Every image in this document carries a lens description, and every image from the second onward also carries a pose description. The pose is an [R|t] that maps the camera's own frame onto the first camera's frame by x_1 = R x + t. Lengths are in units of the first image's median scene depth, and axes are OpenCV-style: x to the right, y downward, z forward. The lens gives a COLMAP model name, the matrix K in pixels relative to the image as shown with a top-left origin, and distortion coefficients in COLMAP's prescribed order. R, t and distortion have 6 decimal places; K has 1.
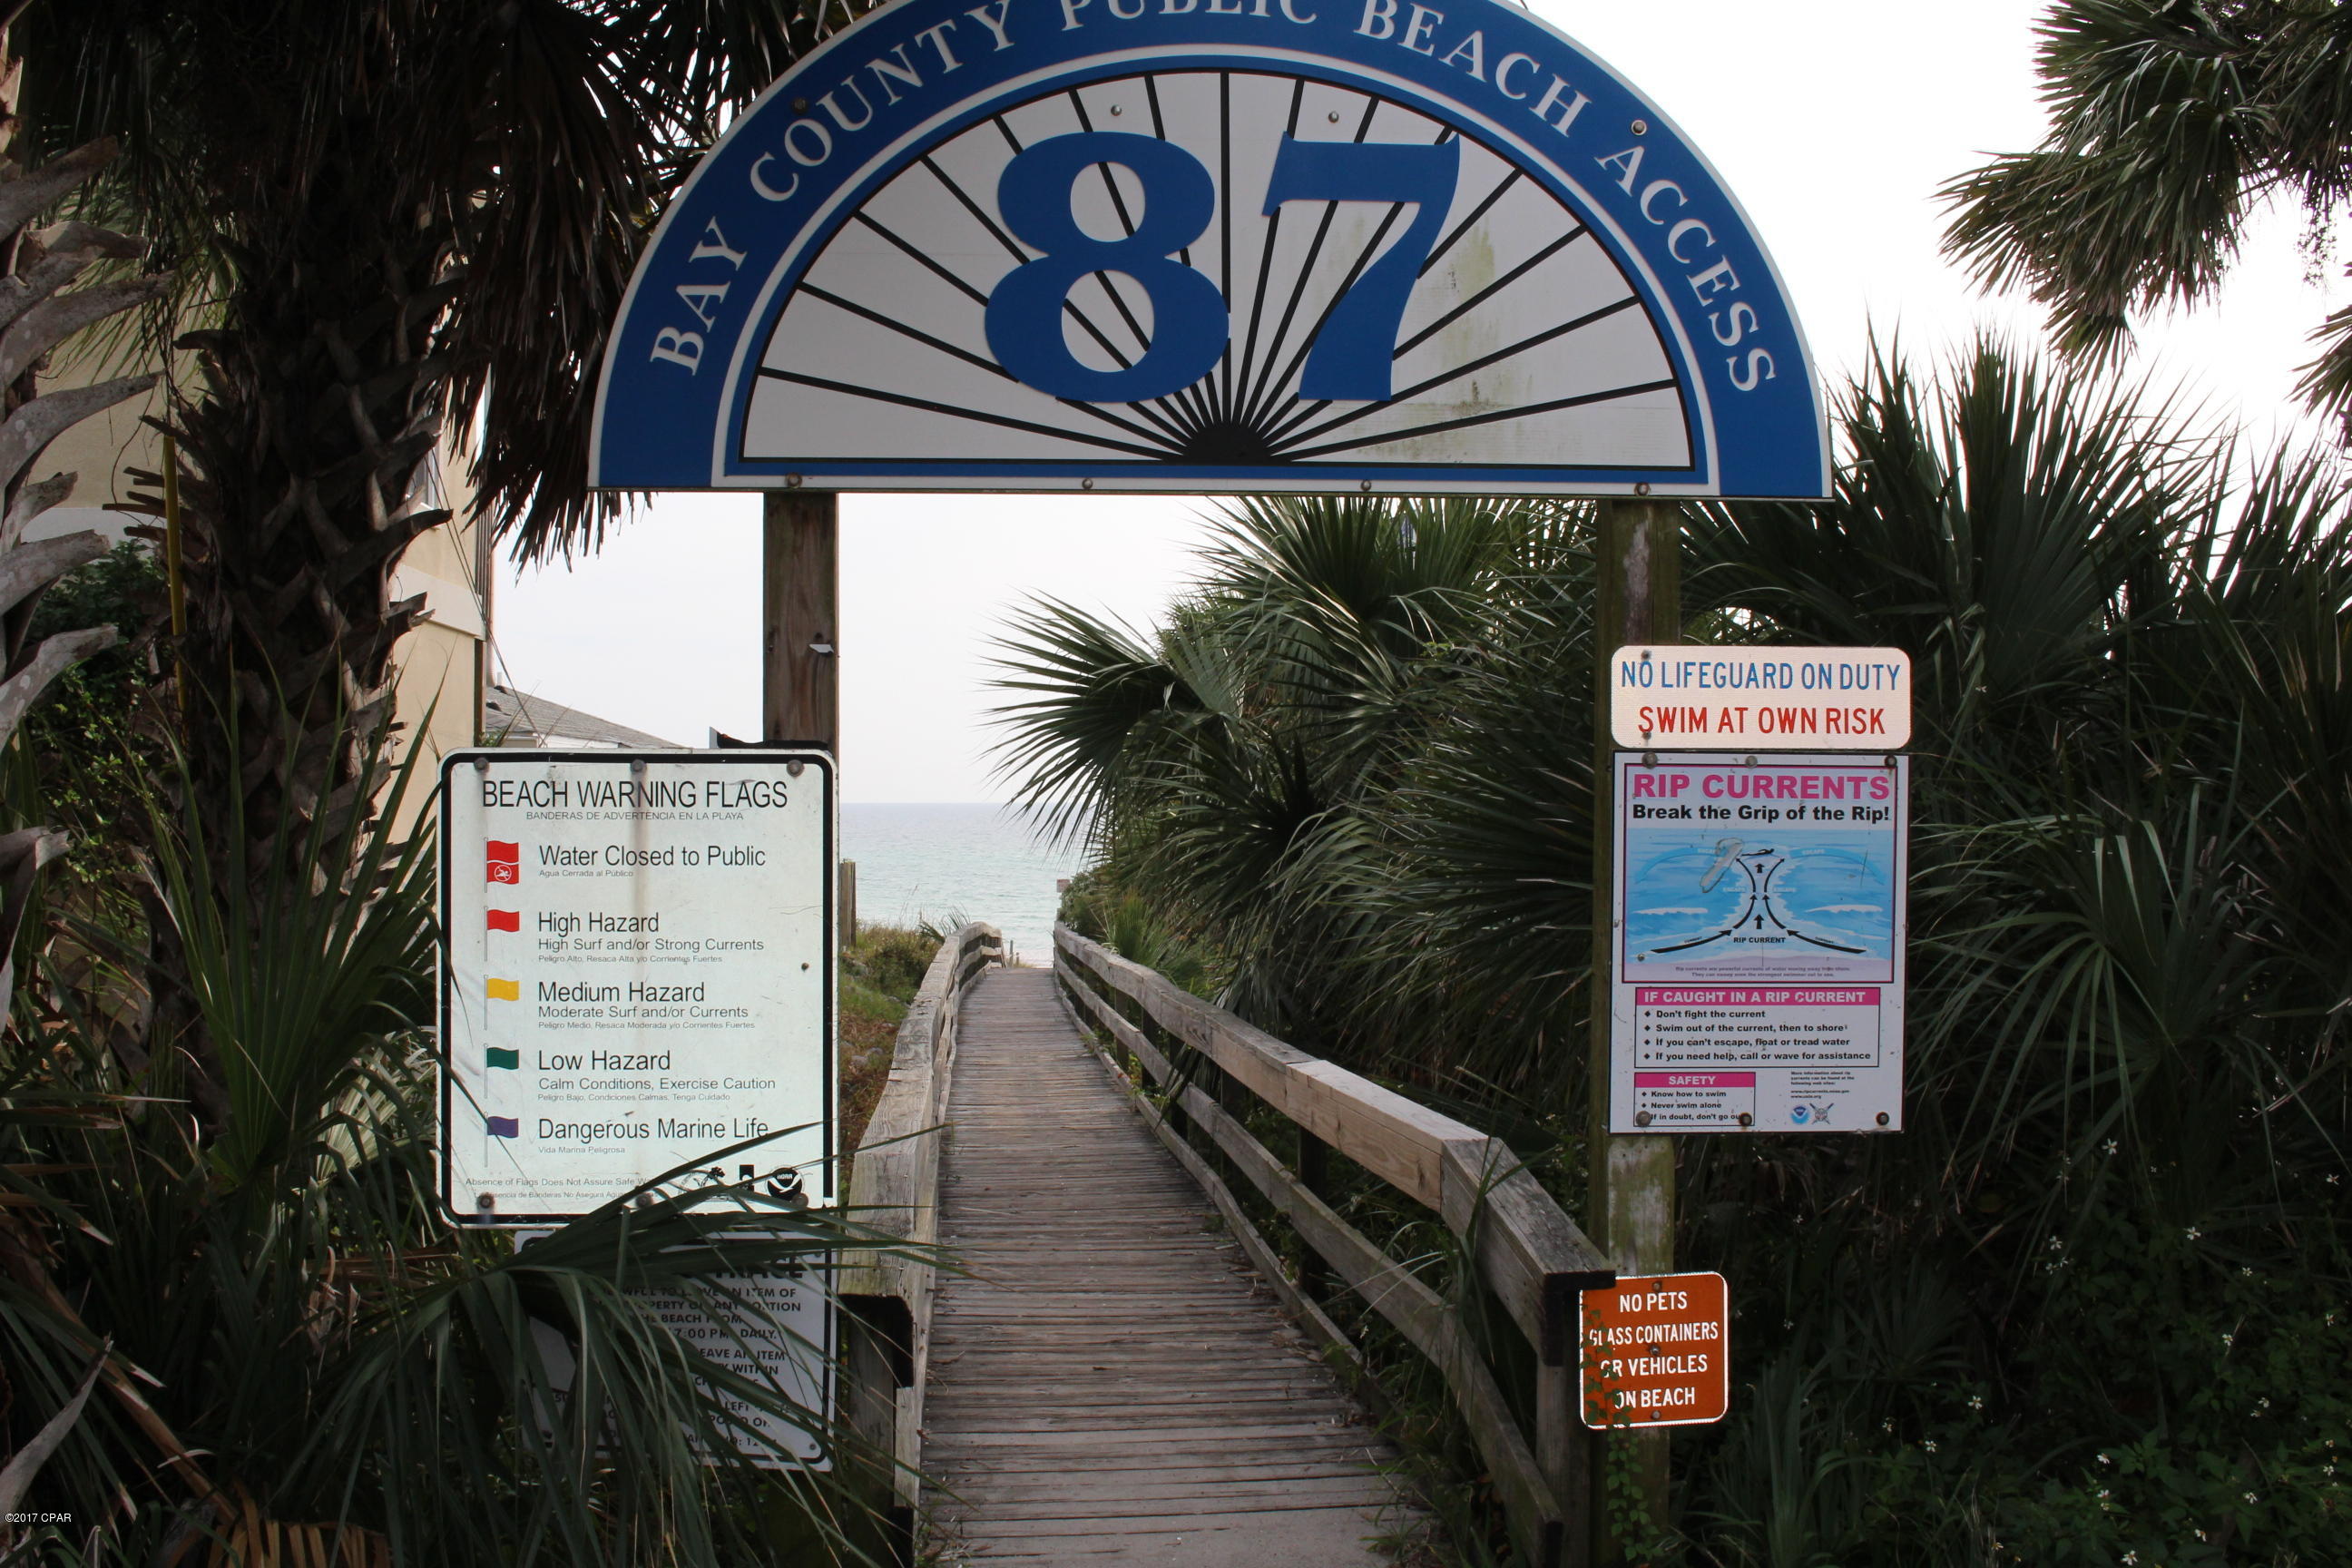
lens RADIAL K [[2551.5, 0, 1172.8], [0, 2551.5, 745.0], [0, 0, 1]] dist [-0.119644, -0.001326]
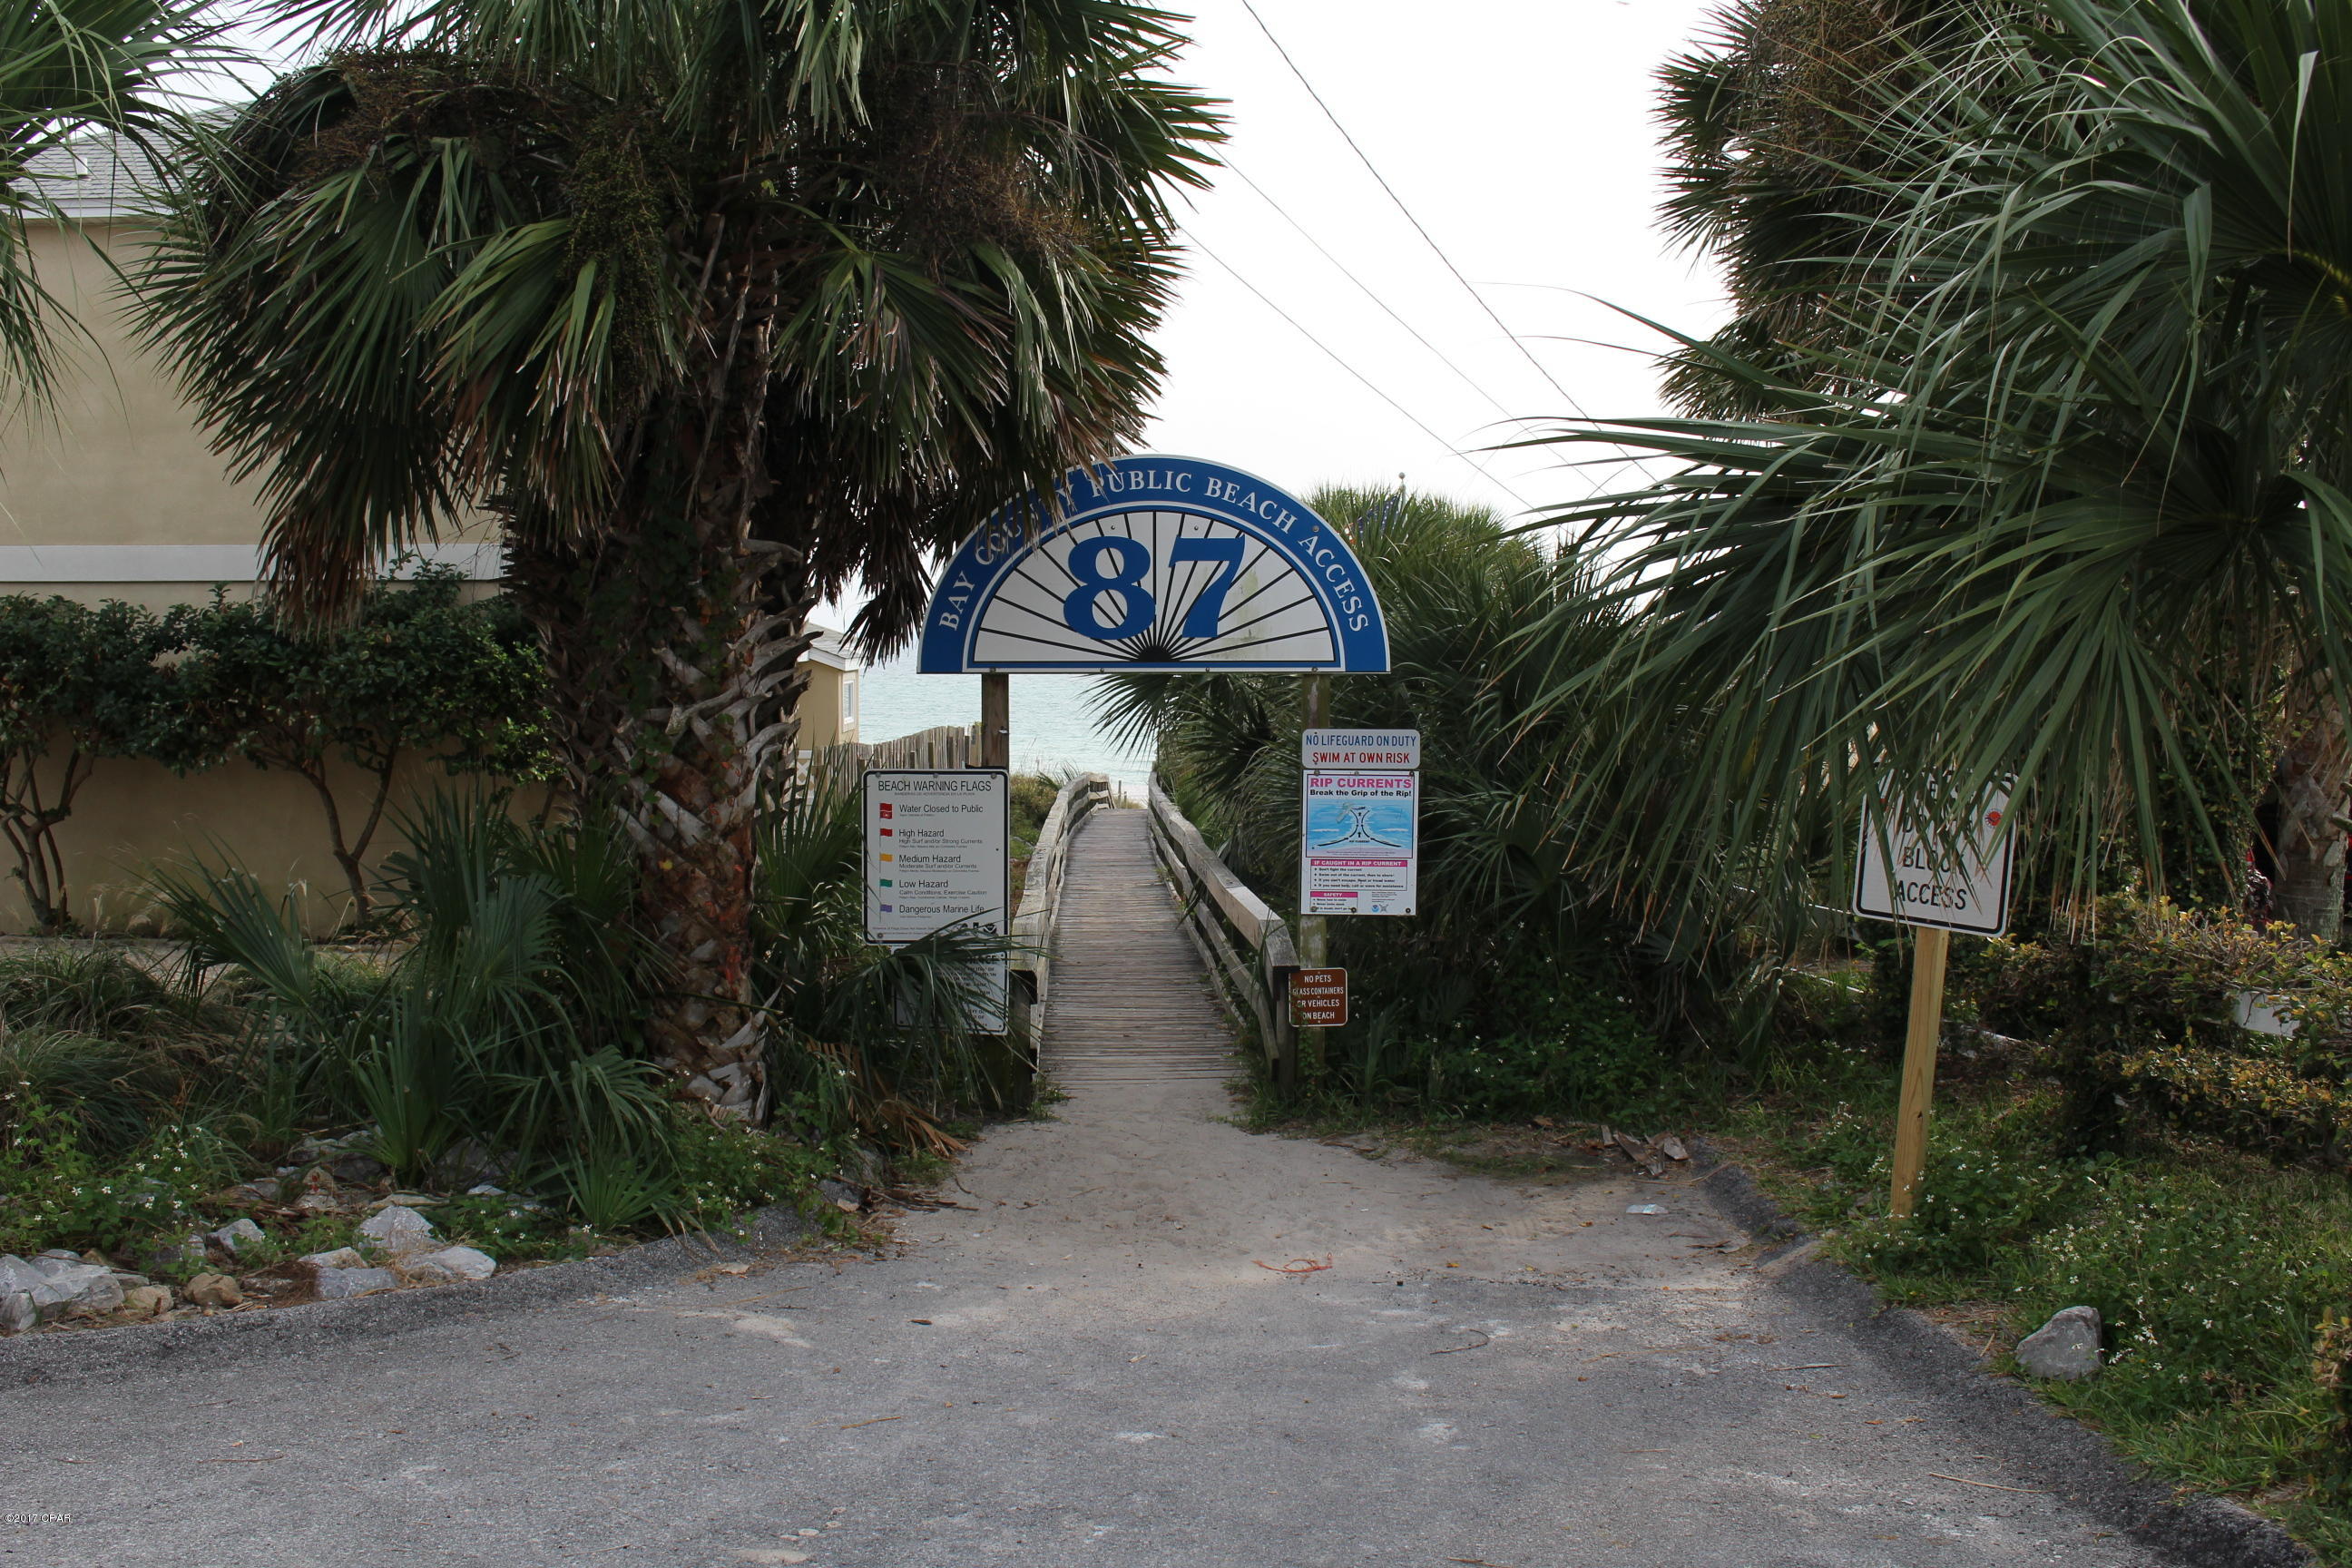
lens RADIAL K [[2551.5, 0, 1172.8], [0, 2551.5, 745.0], [0, 0, 1]] dist [-0.119644, -0.001326]
pose [[0.998943, 0.005412, -0.045650, 0.159583], [-0.002362, 0.997776, 0.066621, -0.198236], [0.045909, -0.066443, 0.996734, -1.632341]]
